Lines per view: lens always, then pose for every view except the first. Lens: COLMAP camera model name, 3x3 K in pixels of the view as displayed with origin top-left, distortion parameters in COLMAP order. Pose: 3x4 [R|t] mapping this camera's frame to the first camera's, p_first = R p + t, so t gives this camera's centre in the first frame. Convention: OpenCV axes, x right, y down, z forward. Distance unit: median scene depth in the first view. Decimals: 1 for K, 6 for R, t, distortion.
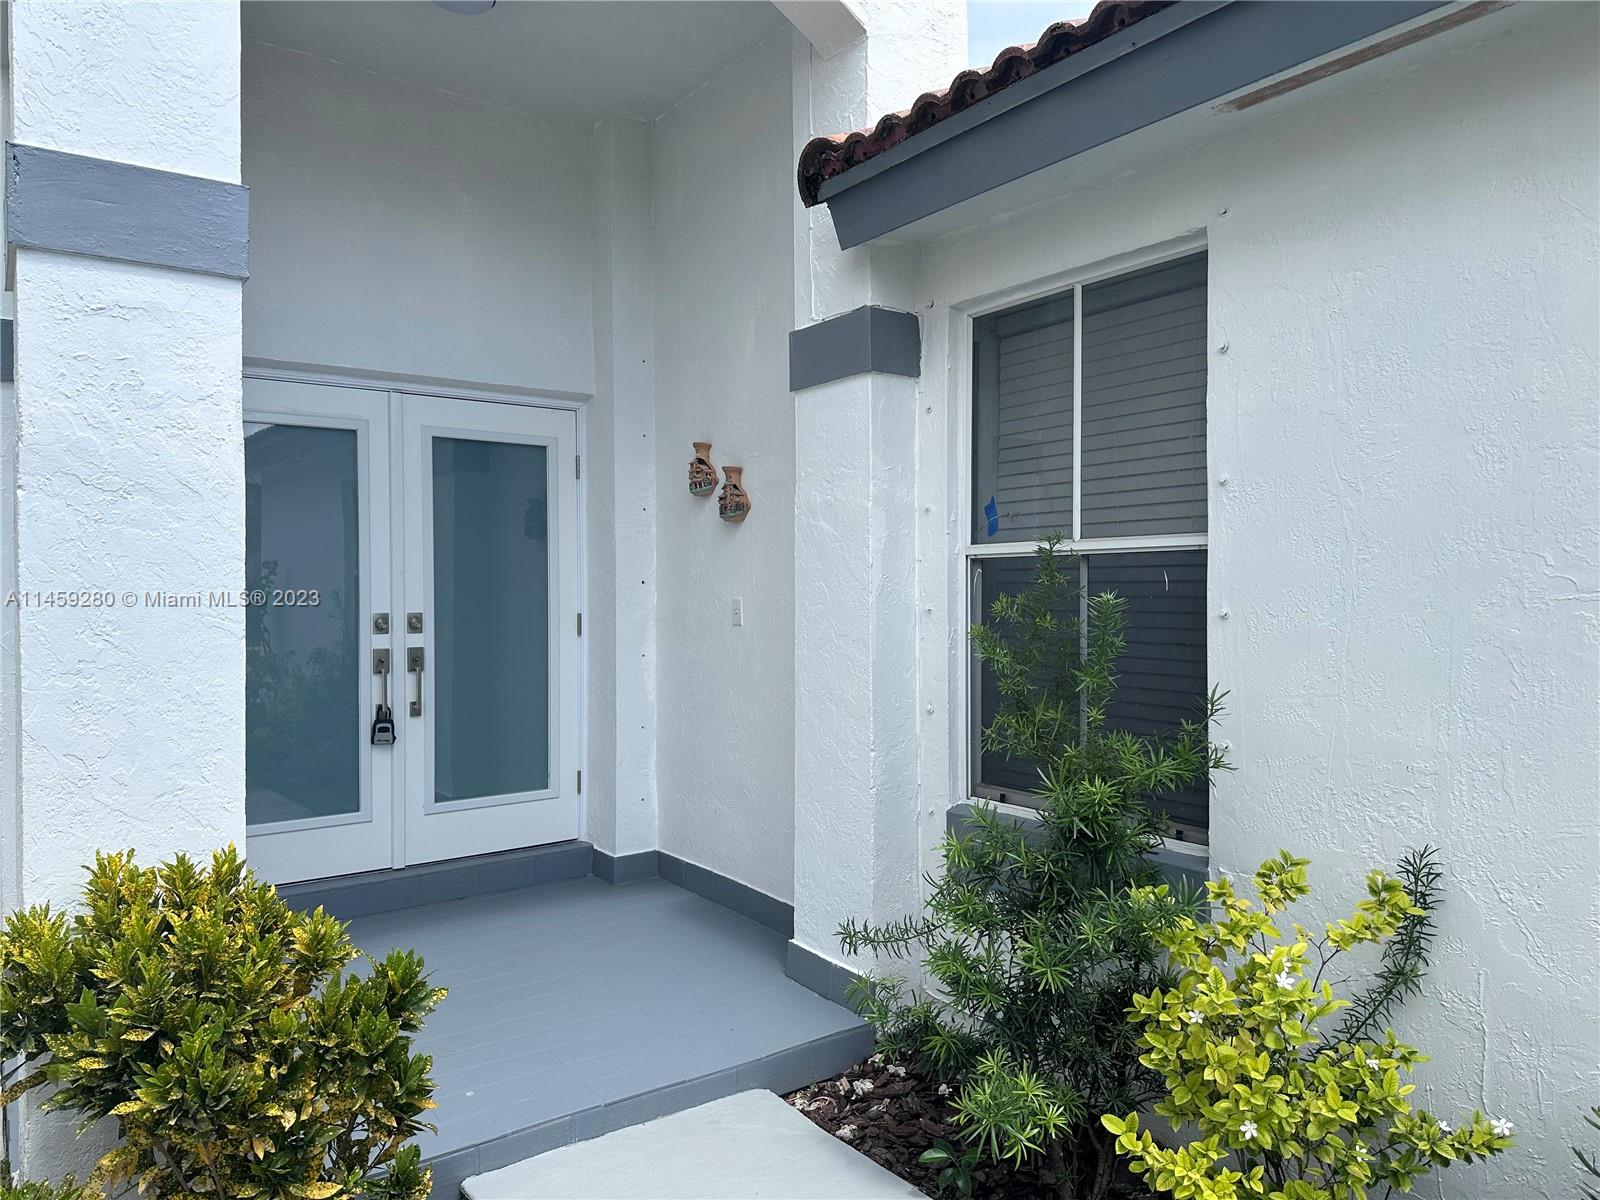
lens RADIAL K [[1109.9, 0, 798.3], [0, 1109.9, 599.1], [0, 0, 1]] dist [0.004363, -0.000437]
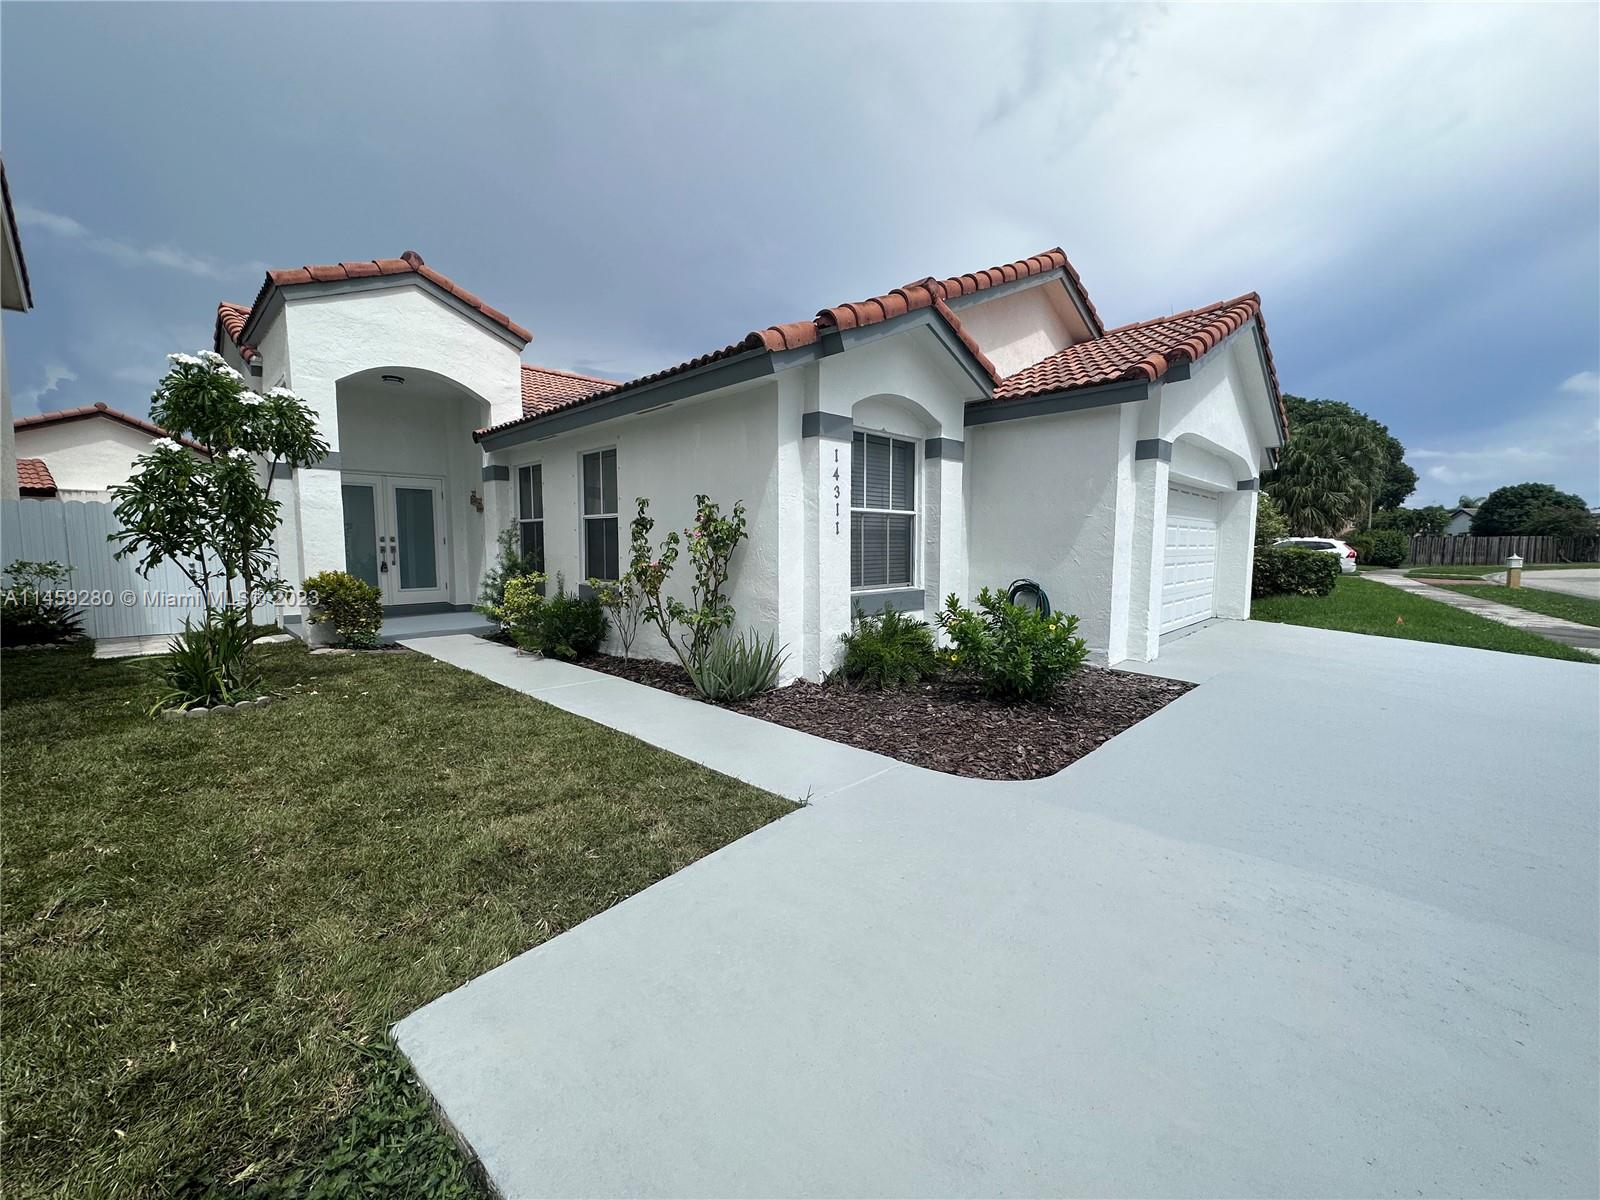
lens RADIAL K [[638.9, 0, 804.2], [0, 638.9, 597.3], [0, 0, 1]] dist [-0.001699, -0.000158]
pose [[0.984192, -0.008327, 0.176907, 0.624490], [-0.004225, 0.997506, 0.070462, 0.058787], [-0.177052, -0.070096, 0.981702, -1.337395]]
